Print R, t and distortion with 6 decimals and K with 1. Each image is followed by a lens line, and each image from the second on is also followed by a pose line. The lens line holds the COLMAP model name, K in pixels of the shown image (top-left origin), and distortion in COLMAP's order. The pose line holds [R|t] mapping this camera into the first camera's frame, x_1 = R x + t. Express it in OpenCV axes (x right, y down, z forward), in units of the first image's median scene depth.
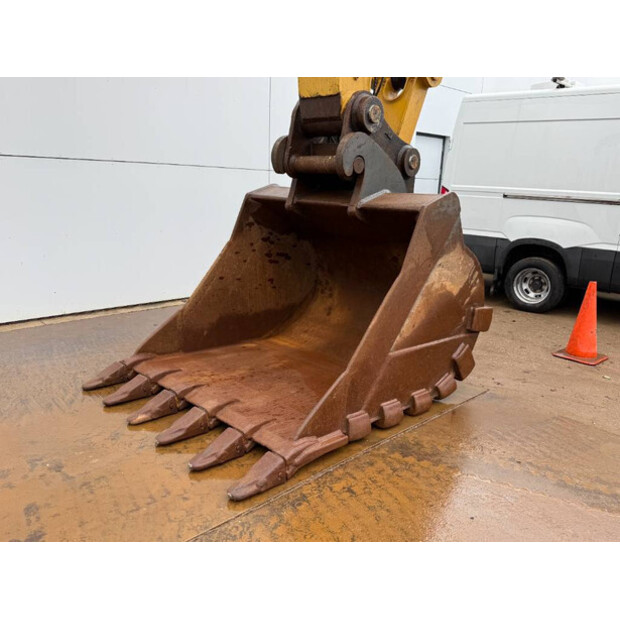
lens RADIAL K [[524.0, 0, 314.0], [0, 524.0, 318.2], [0, 0, 1]] dist [0.081839, -0.099711]
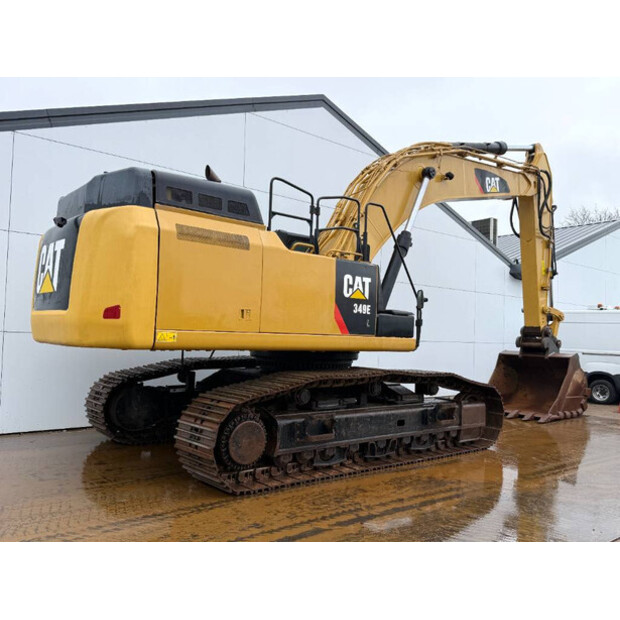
lens RADIAL K [[537.5, 0, 314.0], [0, 537.5, 318.7], [0, 0, 1]] dist [0.075834, -0.112656]
pose [[0.997646, -0.013068, -0.067321, -1.205661], [-0.006665, 0.958555, -0.284829, 0.573137], [0.068253, 0.284607, 0.956211, -2.586153]]
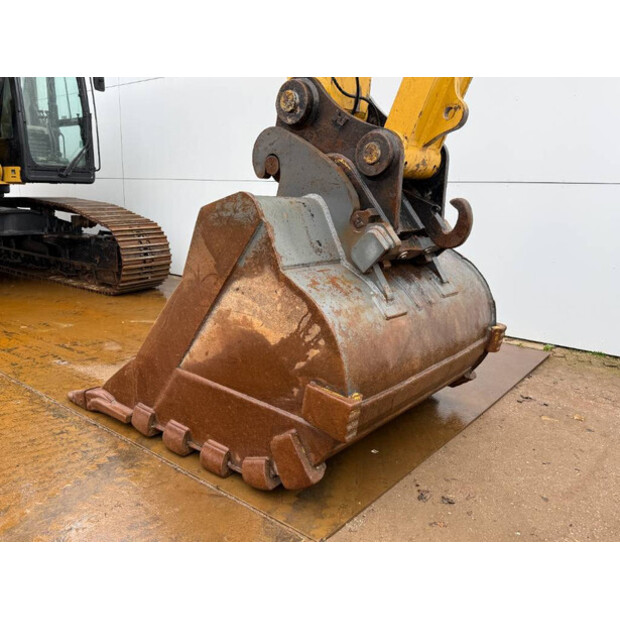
lens RADIAL K [[524.0, 0, 307.3], [0, 524.0, 311.8], [0, 0, 1]] dist [0.081839, -0.099711]
pose [[0.111237, 0.184646, -0.976490, 0.947020], [-0.269999, 0.951244, 0.149115, -0.201607], [0.956414, 0.247064, 0.155667, 0.957940]]
